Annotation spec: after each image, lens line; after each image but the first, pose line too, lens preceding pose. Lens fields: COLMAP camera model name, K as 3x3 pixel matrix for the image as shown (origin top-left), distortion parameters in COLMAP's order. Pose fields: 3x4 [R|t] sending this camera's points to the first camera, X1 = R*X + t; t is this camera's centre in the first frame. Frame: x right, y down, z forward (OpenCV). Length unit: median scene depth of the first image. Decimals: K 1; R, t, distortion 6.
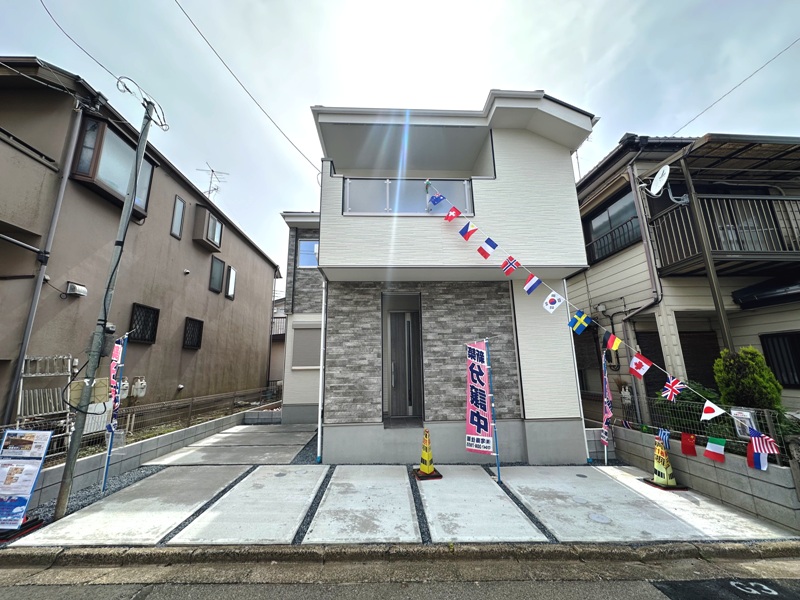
lens RADIAL K [[318.4, 0, 400.0], [0, 318.4, 300.0], [0, 0, 1]] dist [-0.002657, 0.000445]
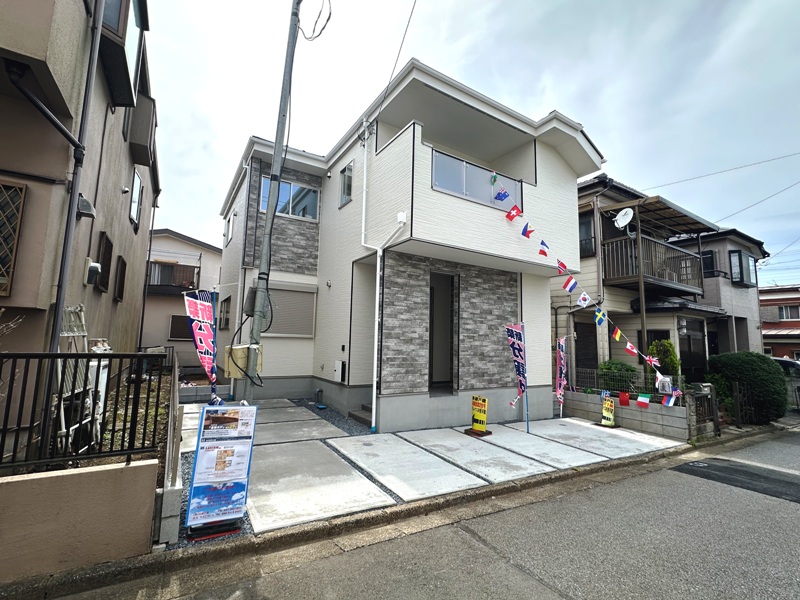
lens RADIAL K [[364.5, 0, 400.0], [0, 364.5, 300.0], [0, 0, 1]] dist [0.000381, -0.000492]
pose [[0.873169, 0.094472, 0.478175, -0.751694], [-0.142998, 0.987519, 0.066019, 0.013234], [-0.465970, -0.126024, 0.875780, 0.012458]]
